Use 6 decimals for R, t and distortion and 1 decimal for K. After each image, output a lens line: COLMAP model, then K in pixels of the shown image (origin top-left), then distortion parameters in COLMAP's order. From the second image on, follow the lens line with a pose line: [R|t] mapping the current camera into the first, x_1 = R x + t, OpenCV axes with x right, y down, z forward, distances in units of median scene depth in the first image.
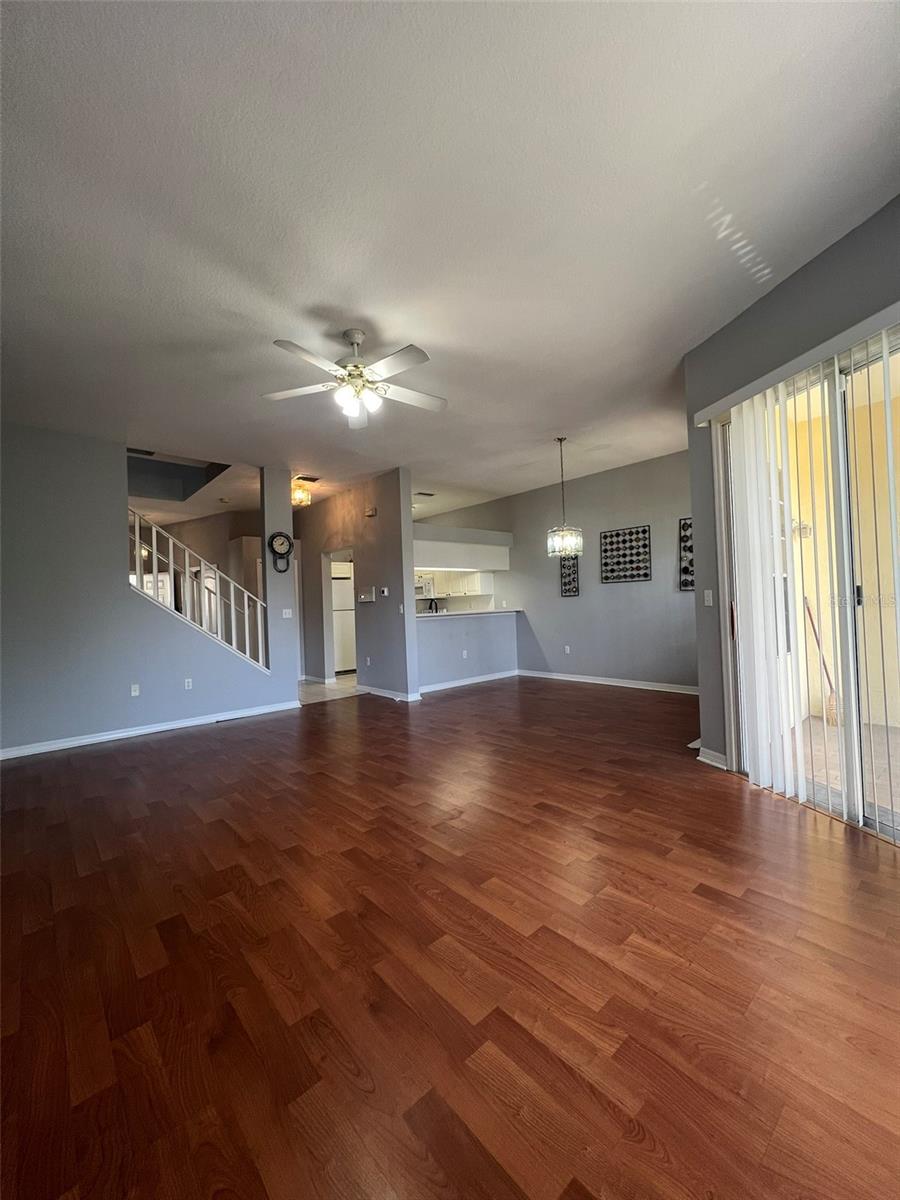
lens RADIAL K [[481.6, 0, 458.3], [0, 481.6, 600.7], [0, 0, 1]] dist [0.000558, 0.000111]
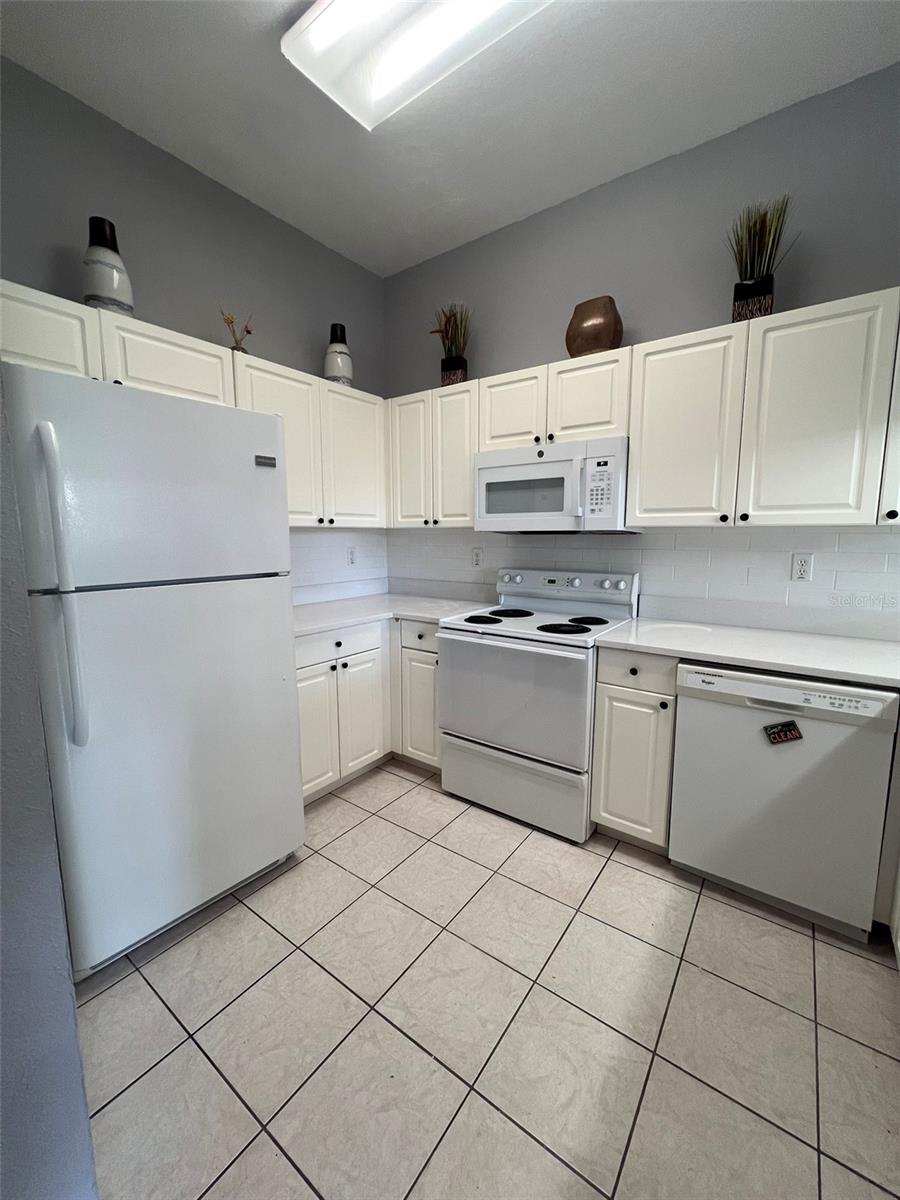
lens RADIAL K [[481.6, 0, 454.2], [0, 481.6, 602.9], [0, 0, 1]] dist [0.000558, 0.000111]
pose [[0.977666, 0.010364, 0.209908, -0.246747], [-0.041425, 0.988692, 0.144124, -0.000577], [-0.206040, -0.149601, 0.967040, 1.081760]]
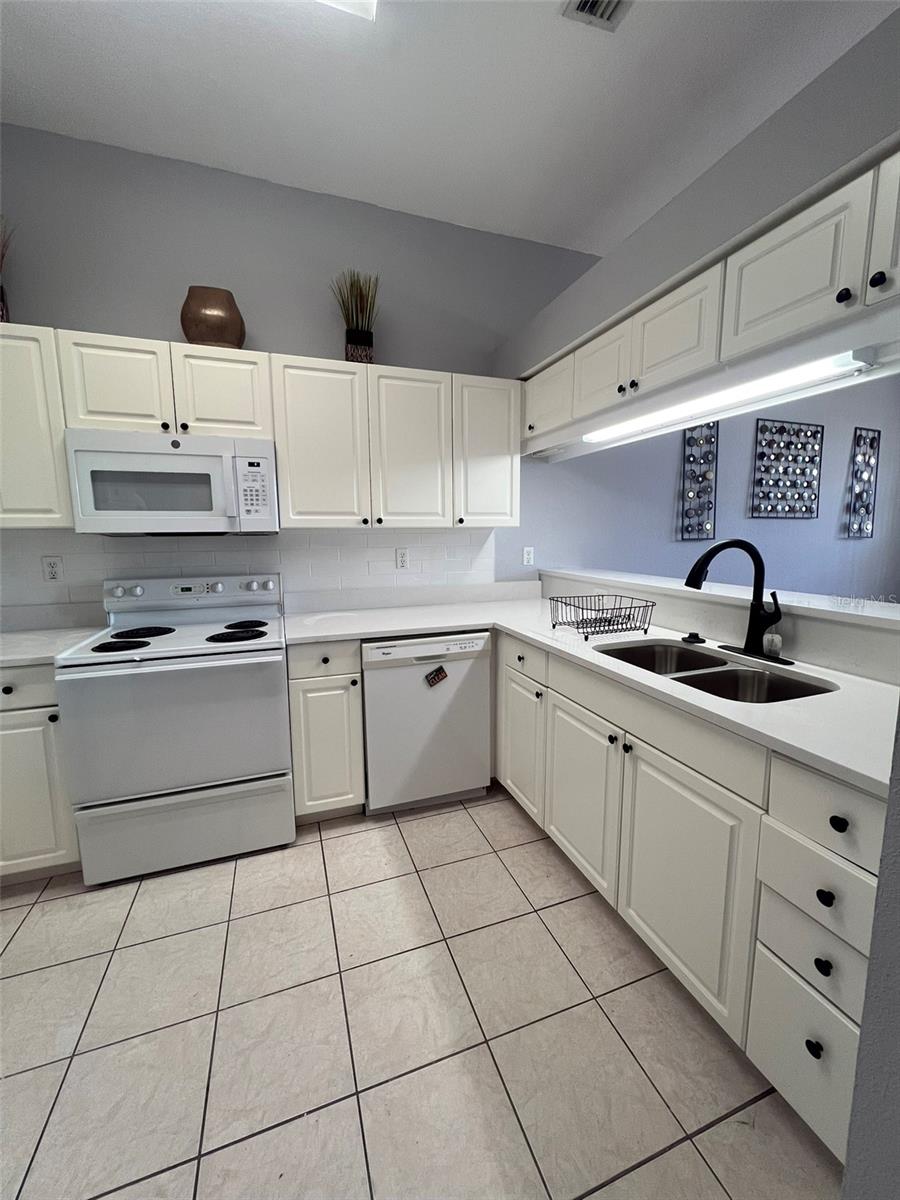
lens RADIAL K [[481.6, 0, 454.1], [0, 481.6, 602.7], [0, 0, 1]] dist [0.000558, 0.000111]
pose [[0.376015, -0.096441, 0.921581, -0.334687], [-0.016193, 0.993733, 0.110598, 0.003347], [-0.926472, -0.056510, 0.372097, 1.138261]]
